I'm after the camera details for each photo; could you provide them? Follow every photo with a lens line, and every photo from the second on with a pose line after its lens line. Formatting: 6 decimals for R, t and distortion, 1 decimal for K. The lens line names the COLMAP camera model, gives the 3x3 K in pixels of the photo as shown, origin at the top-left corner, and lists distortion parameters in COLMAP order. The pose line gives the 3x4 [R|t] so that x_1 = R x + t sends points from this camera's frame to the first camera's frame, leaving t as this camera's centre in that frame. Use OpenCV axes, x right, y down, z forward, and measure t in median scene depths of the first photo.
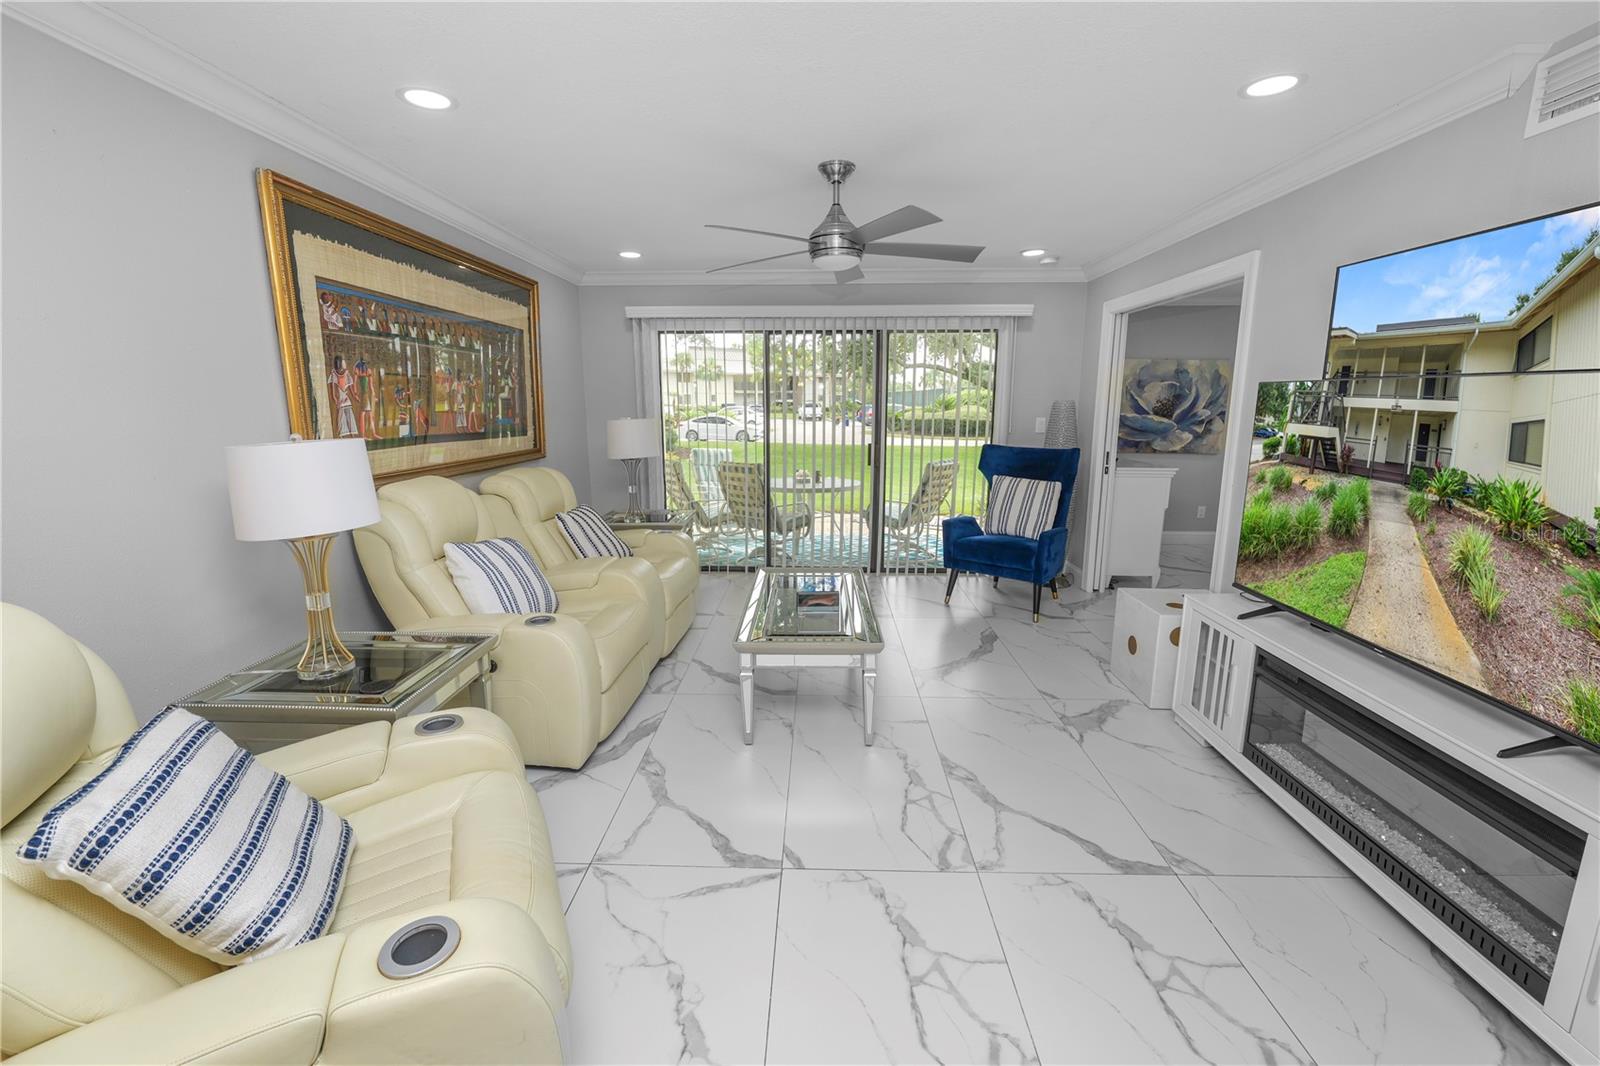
lens RADIAL K [[648.6, 0, 796.7], [0, 648.6, 528.4], [0, 0, 1]] dist [-0.011549, -0.000057]
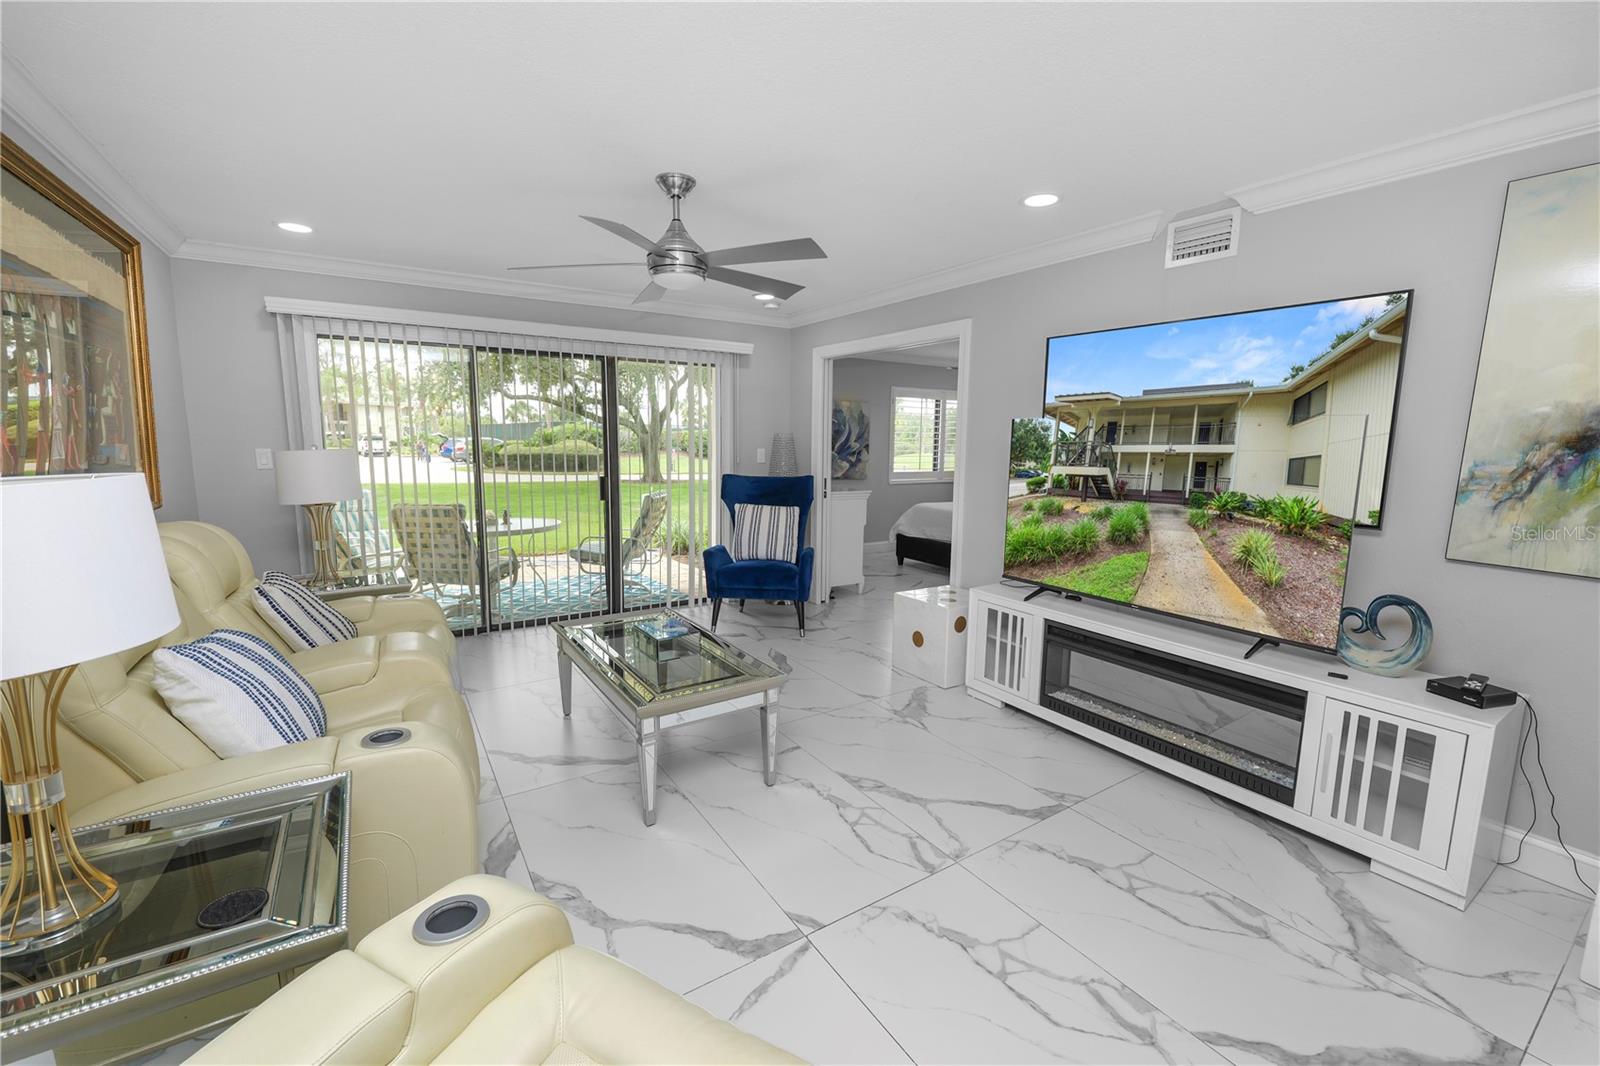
lens RADIAL K [[648.6, 0, 796.1], [0, 648.6, 532.7], [0, 0, 1]] dist [-0.011549, -0.000057]
pose [[0.820498, -0.070922, 0.567233, -0.363285], [0.097014, 0.995156, -0.015904, -0.017039], [-0.563357, 0.068079, 0.823404, 0.159931]]
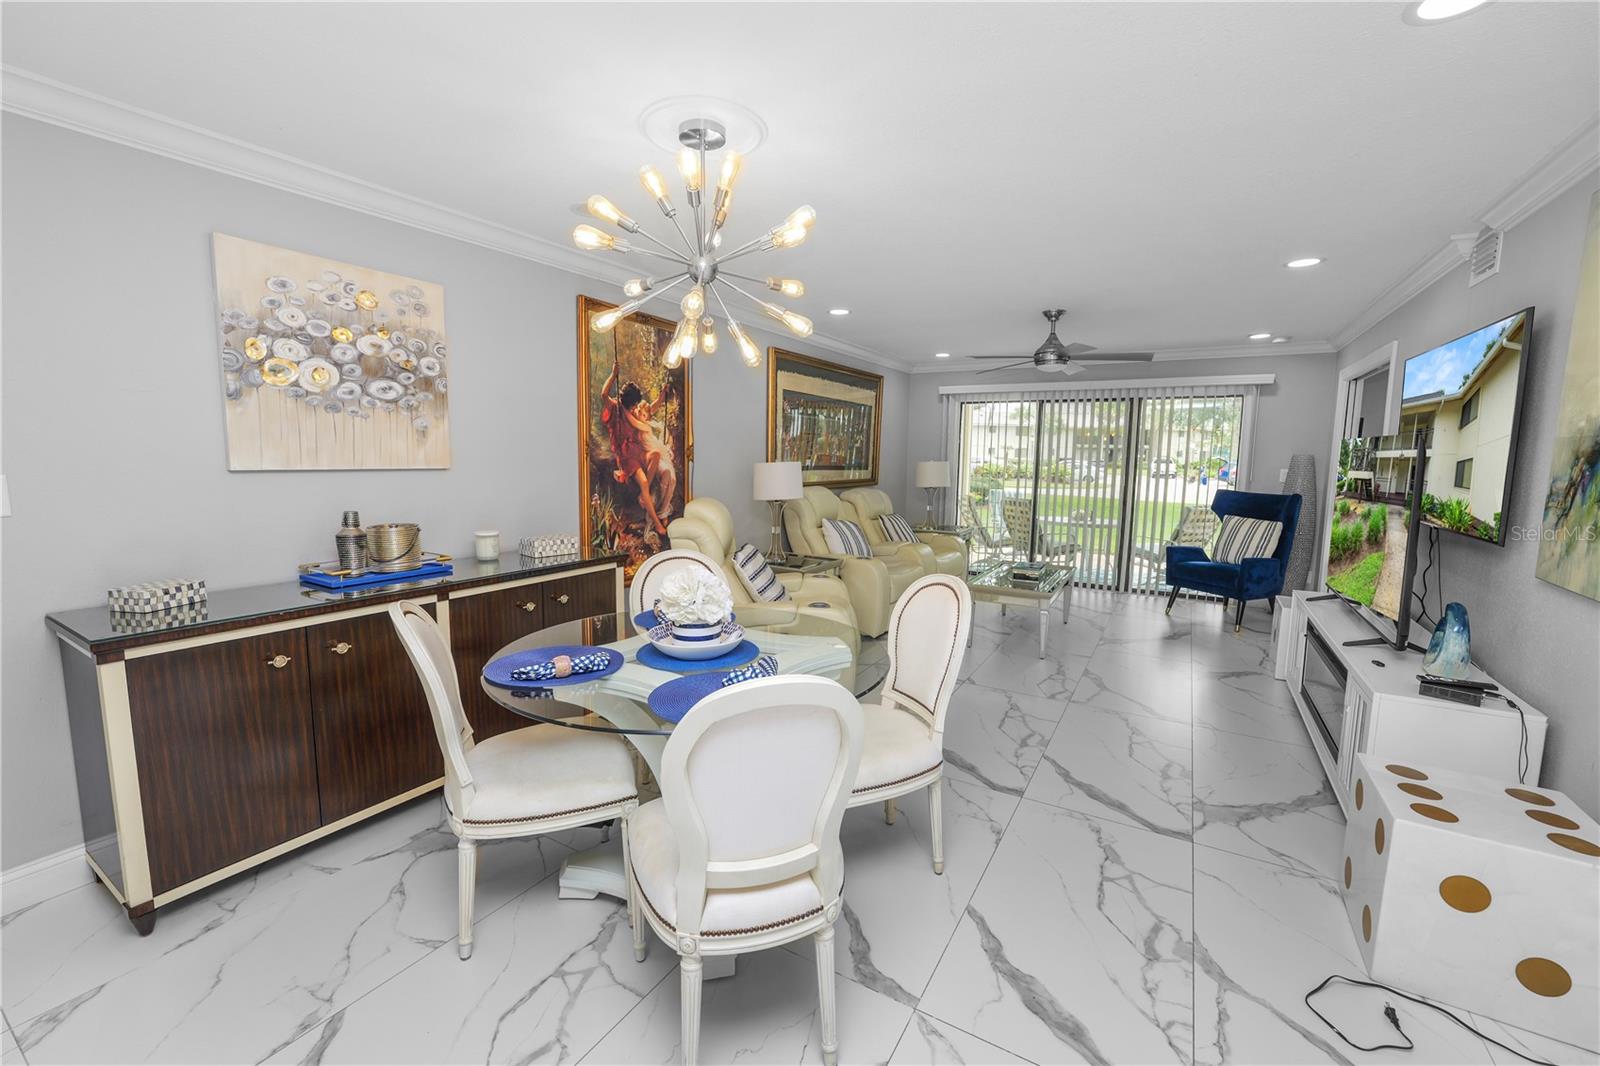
lens RADIAL K [[648.6, 0, 802.1], [0, 648.6, 529.3], [0, 0, 1]] dist [-0.011549, -0.000057]
pose [[0.878290, 0.069110, -0.473107, 0.318785], [-0.105927, 0.993035, -0.051586, 0.155237], [0.466247, 0.095422, 0.879493, -0.721259]]
